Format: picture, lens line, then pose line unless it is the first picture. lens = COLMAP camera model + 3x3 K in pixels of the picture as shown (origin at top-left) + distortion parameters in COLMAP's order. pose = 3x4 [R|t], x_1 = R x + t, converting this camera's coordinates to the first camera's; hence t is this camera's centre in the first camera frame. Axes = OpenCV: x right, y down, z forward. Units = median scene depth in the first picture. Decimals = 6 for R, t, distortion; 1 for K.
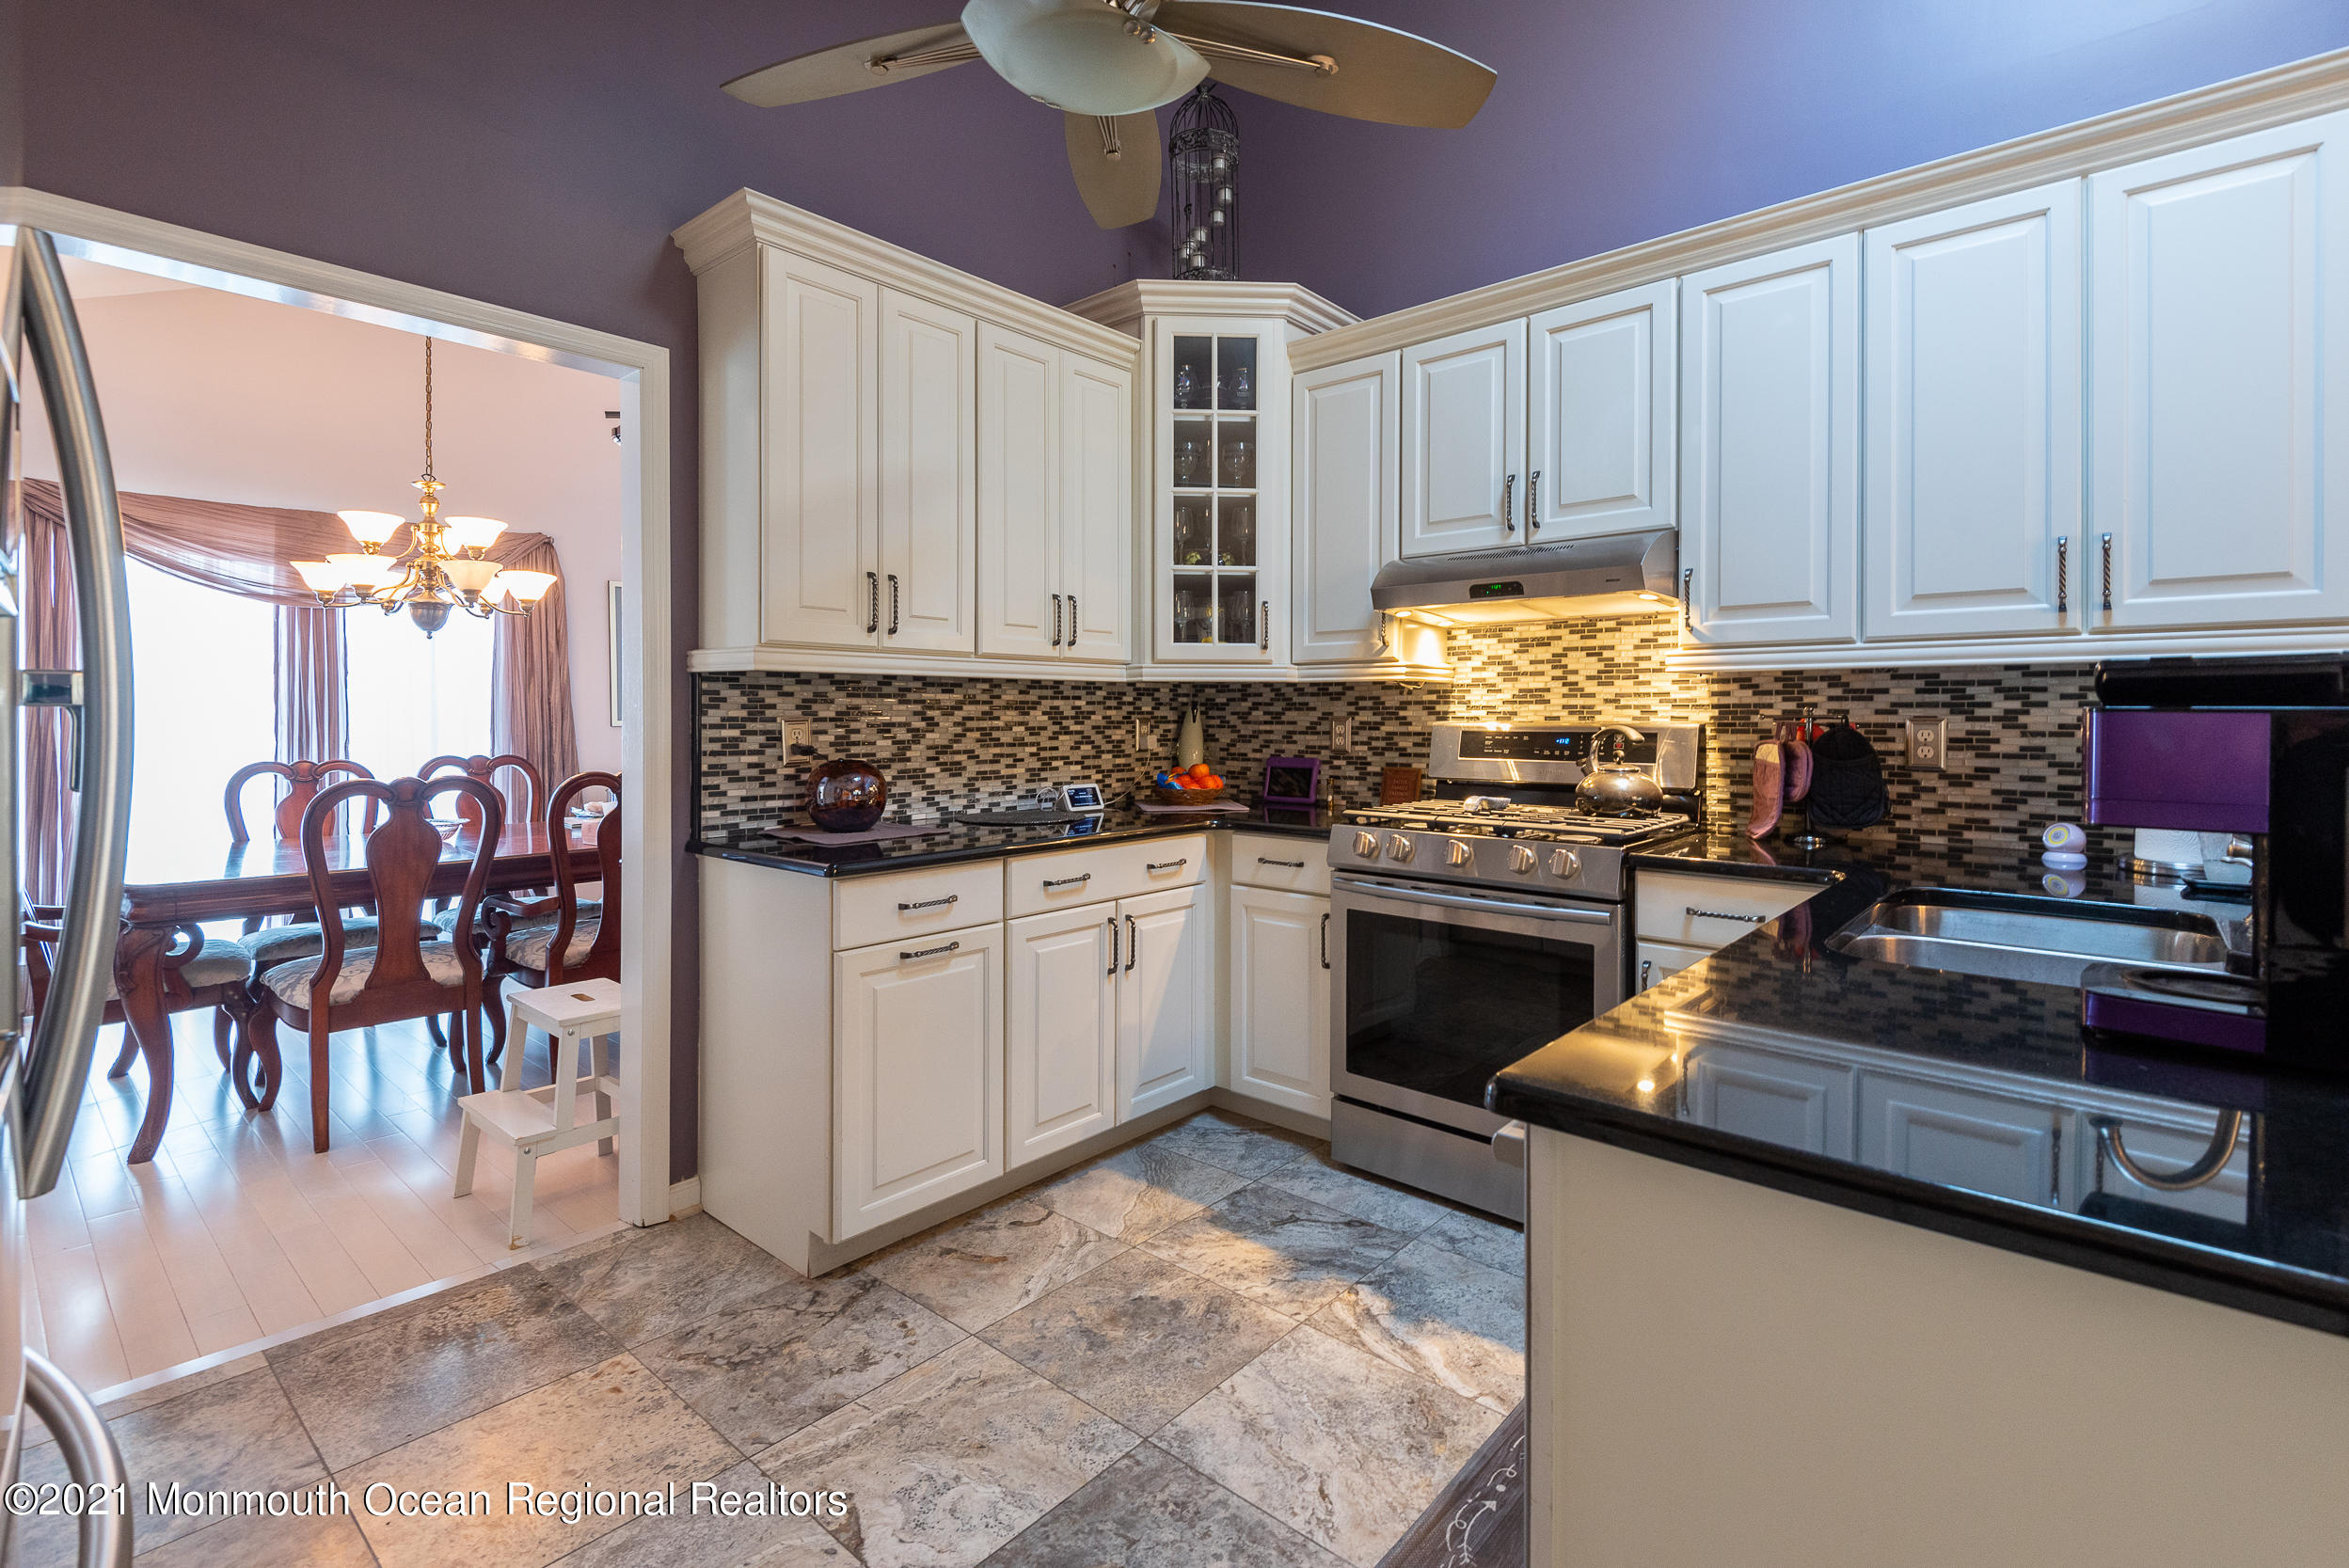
lens RADIAL K [[1086.8, 0, 1172.1], [0, 1086.8, 722.0], [0, 0, 1]] dist [0.012754, -0.002944]
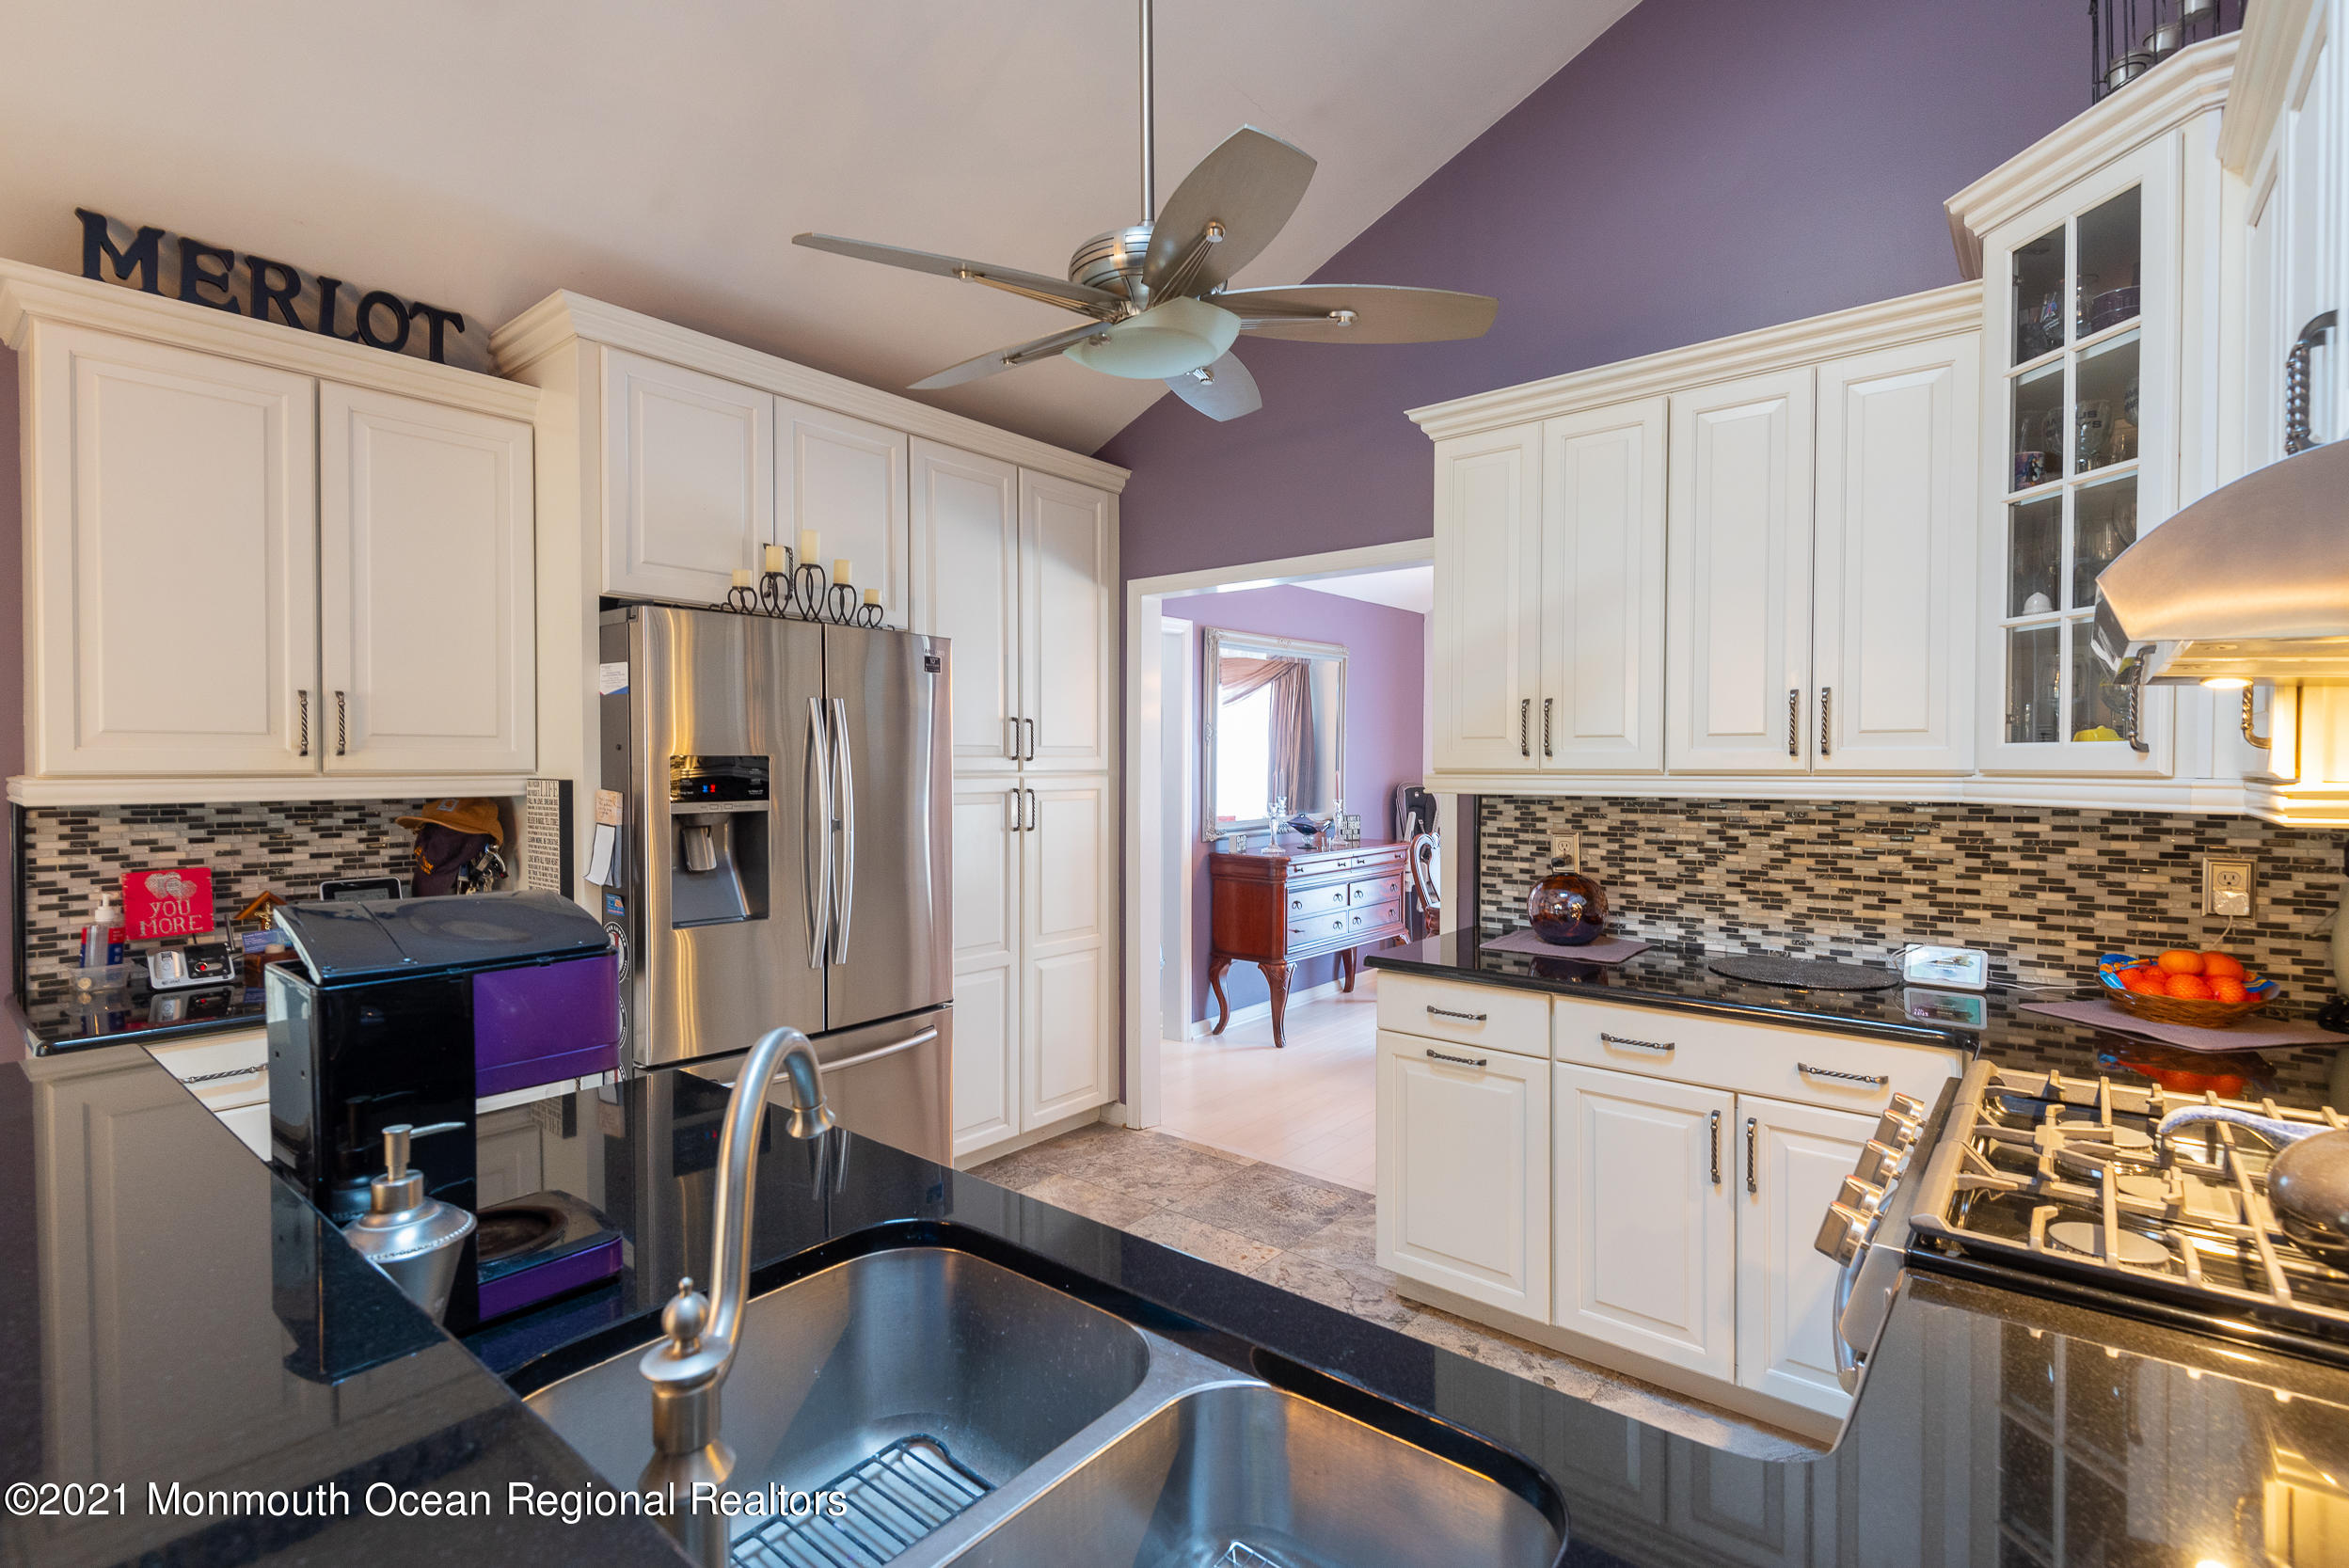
lens RADIAL K [[1086.8, 0, 1178.3], [0, 1086.8, 779.6], [0, 0, 1]] dist [0.012754, -0.002944]
pose [[0.029746, 0.014863, -0.999447, 0.649939], [-0.006460, 0.999871, 0.014677, -0.061442], [0.999537, 0.006020, 0.029838, 0.532283]]
